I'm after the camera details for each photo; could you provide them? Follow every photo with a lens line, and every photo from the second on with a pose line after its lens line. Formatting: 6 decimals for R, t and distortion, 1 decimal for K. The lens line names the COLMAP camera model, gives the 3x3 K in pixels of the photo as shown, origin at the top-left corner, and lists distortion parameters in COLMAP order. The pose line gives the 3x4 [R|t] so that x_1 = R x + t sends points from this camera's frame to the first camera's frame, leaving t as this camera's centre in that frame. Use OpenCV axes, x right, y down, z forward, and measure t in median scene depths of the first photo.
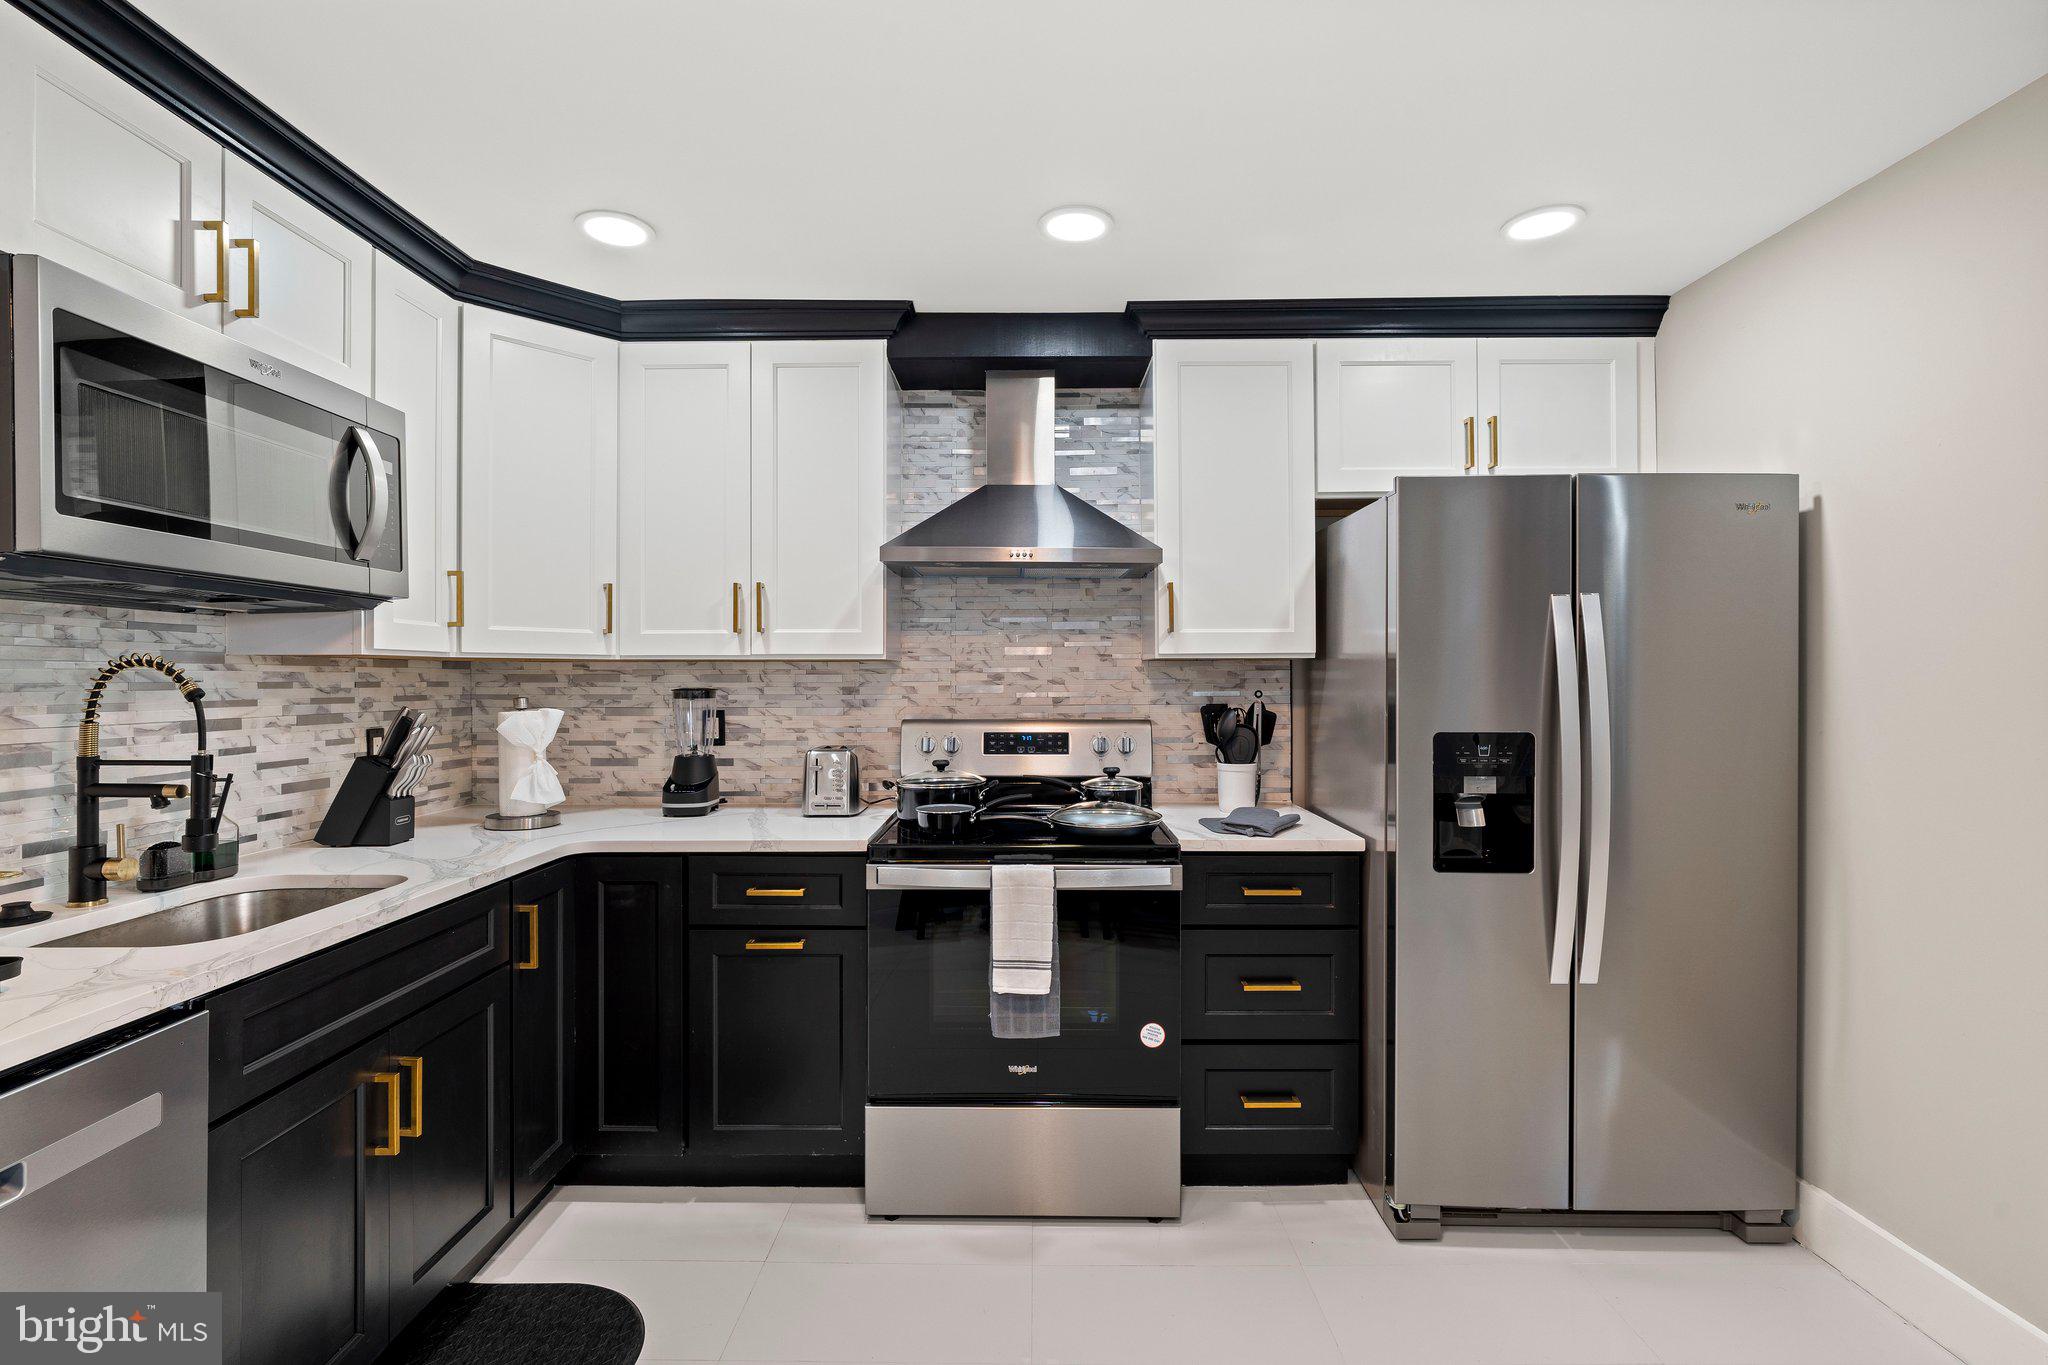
lens RADIAL K [[913.8, 0, 1024.0], [0, 913.8, 677.7], [0, 0, 1]] dist [-0.024044, 0.001955]
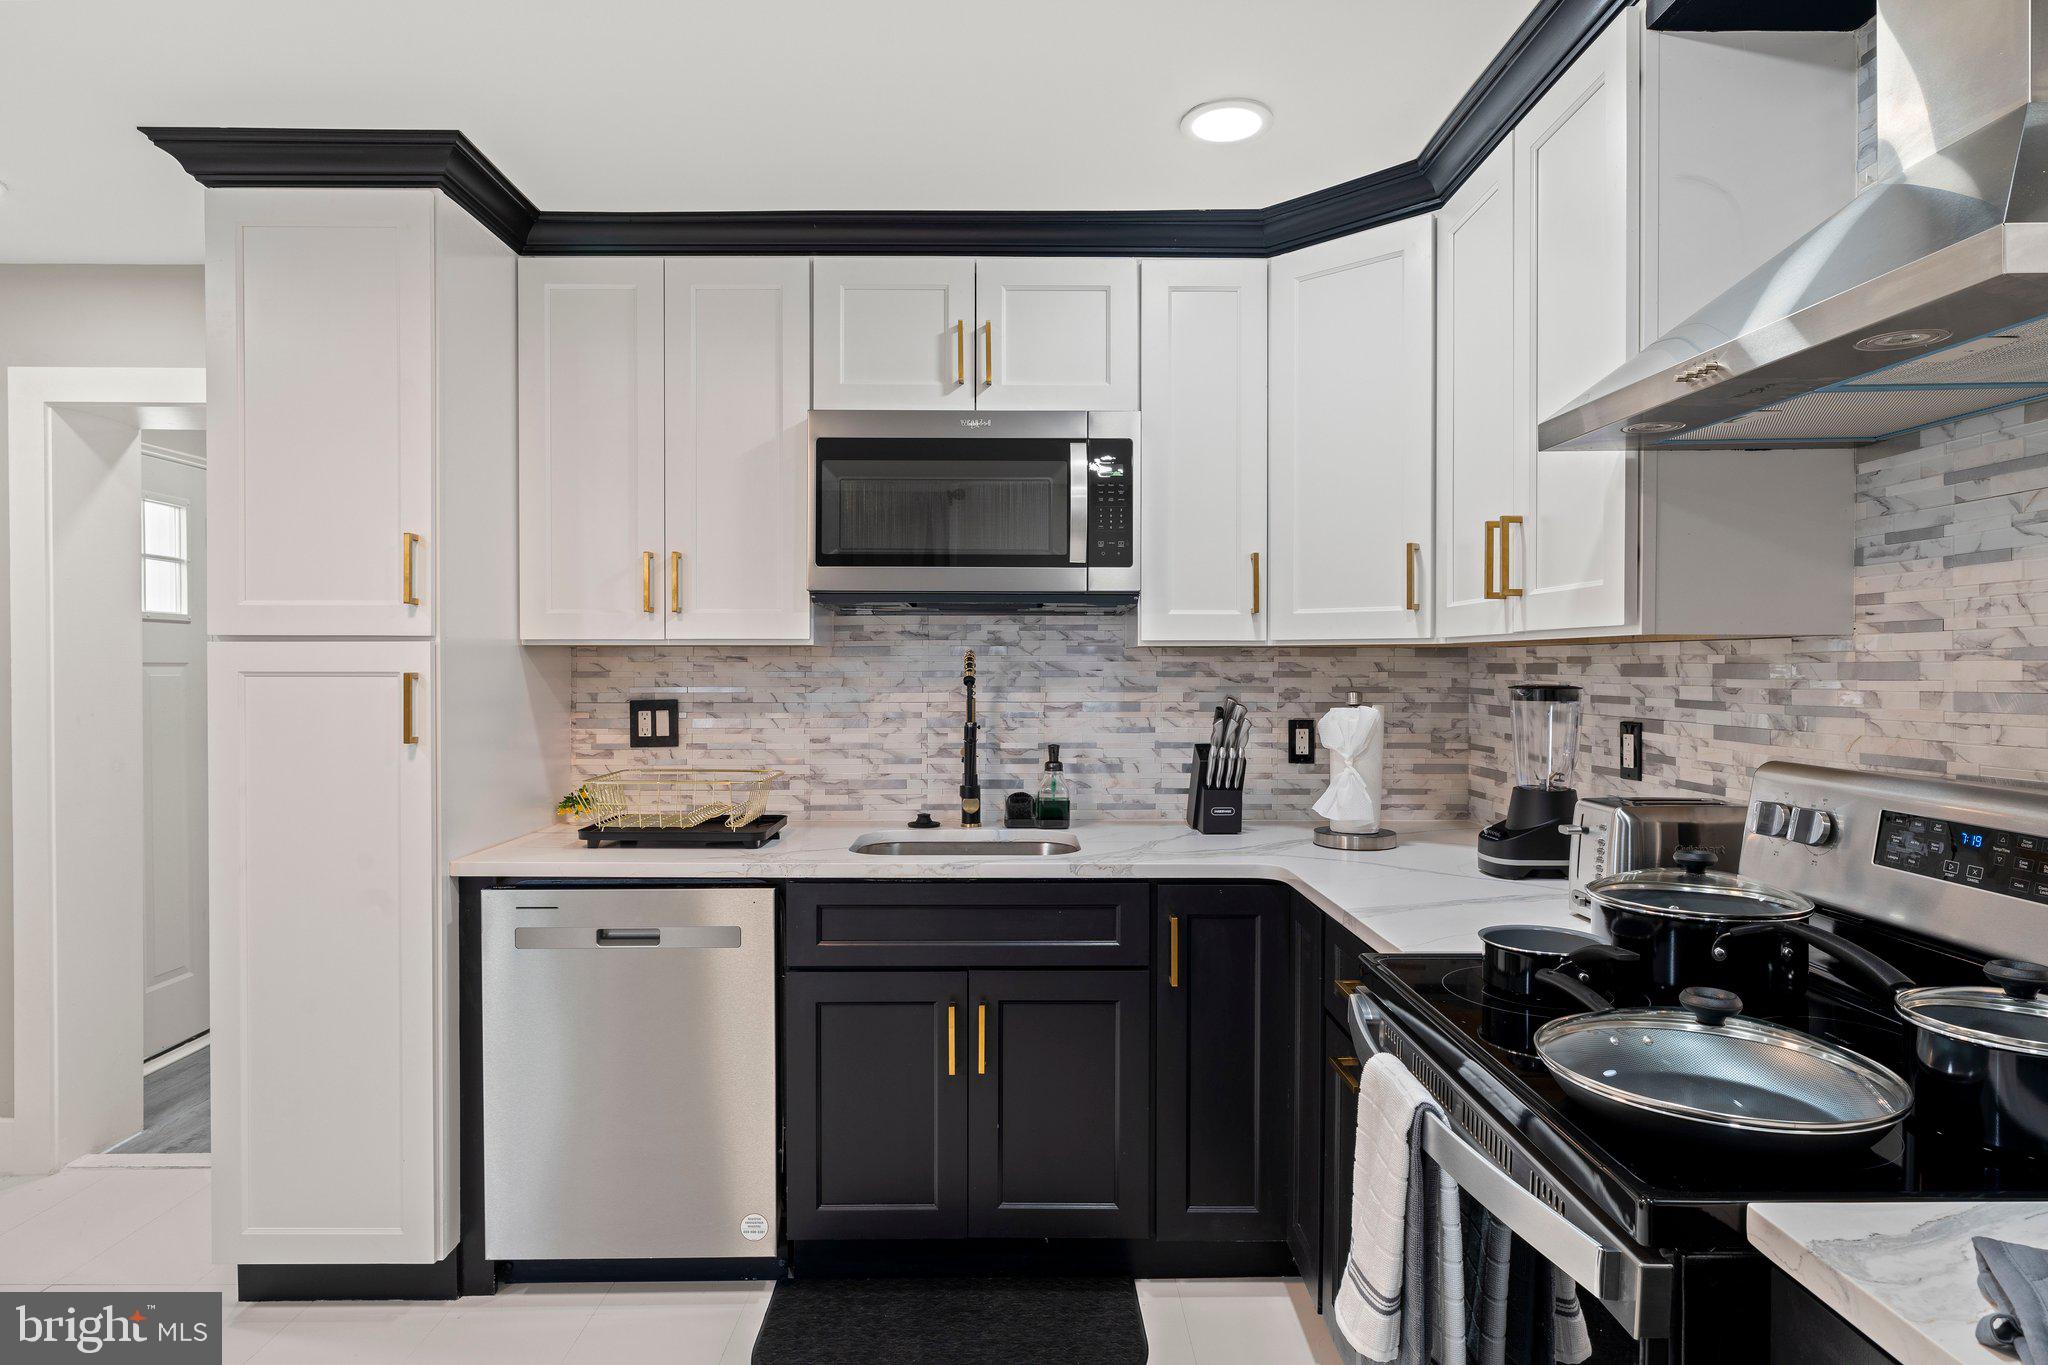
lens RADIAL K [[1136.0, 0, 1023.1], [0, 1136.0, 676.3], [0, 0, 1]] dist [-0.005802, -0.000721]
pose [[0.004392, 0.011306, -0.999926, 0.496588], [-0.001076, 0.999936, 0.011302, -0.003818], [0.999990, 0.001026, 0.004404, 0.690030]]
